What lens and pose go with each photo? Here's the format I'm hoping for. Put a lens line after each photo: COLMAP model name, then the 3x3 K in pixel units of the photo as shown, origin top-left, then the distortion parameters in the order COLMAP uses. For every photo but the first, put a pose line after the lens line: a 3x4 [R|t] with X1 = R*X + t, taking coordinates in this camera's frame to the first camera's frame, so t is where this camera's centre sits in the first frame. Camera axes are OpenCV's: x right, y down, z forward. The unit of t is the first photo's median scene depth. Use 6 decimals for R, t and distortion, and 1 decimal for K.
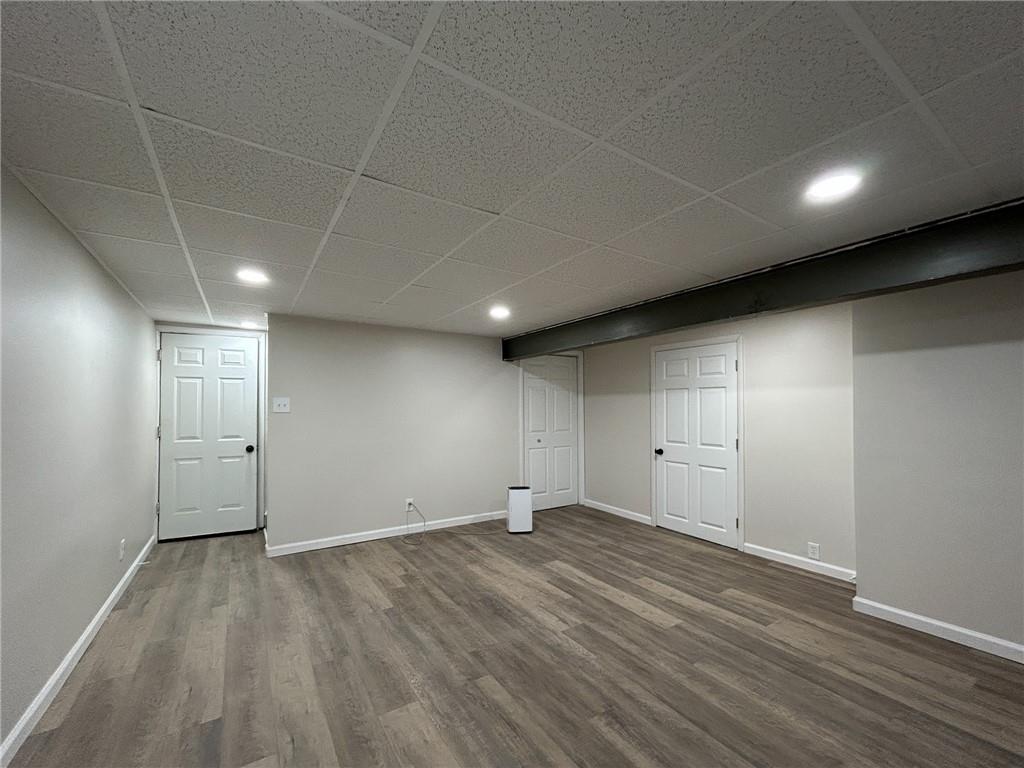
lens RADIAL K [[424.1, 0, 520.3], [0, 424.1, 402.2], [0, 0, 1]] dist [-0.008920, 0.002209]
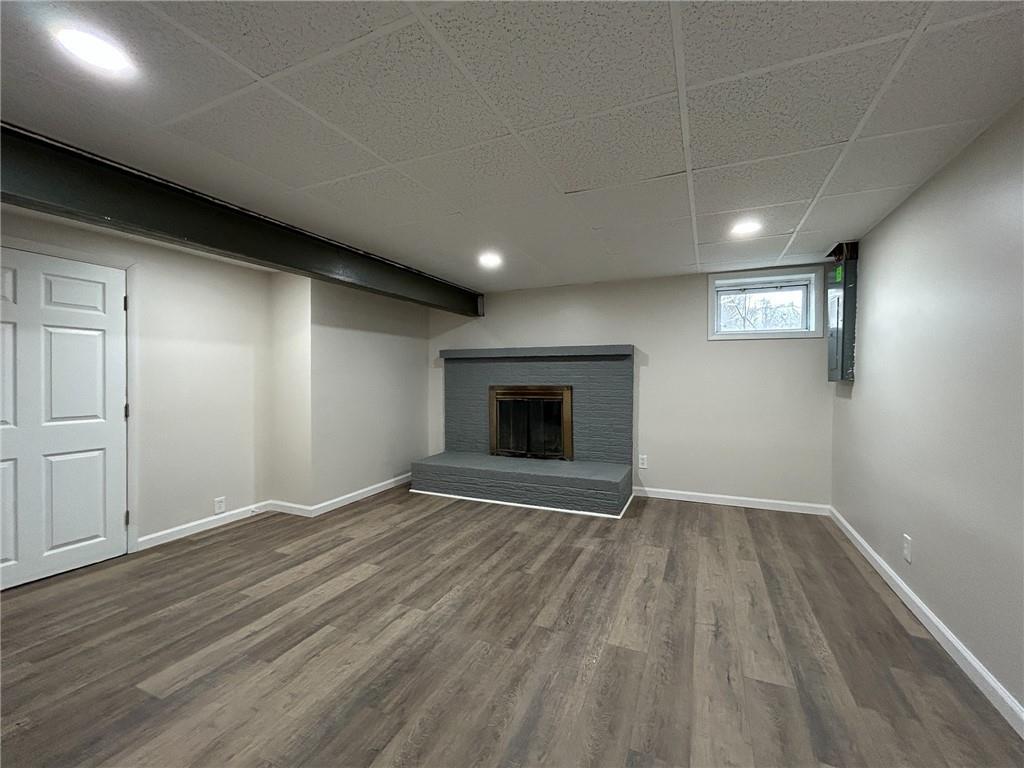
lens RADIAL K [[424.1, 0, 513.1], [0, 424.1, 381.8], [0, 0, 1]] dist [-0.008920, 0.002209]
pose [[-0.529468, -0.014475, 0.848206, -0.671127], [-0.012822, 0.999877, 0.009059, 0.049359], [-0.848233, -0.006080, -0.529588, 1.192543]]
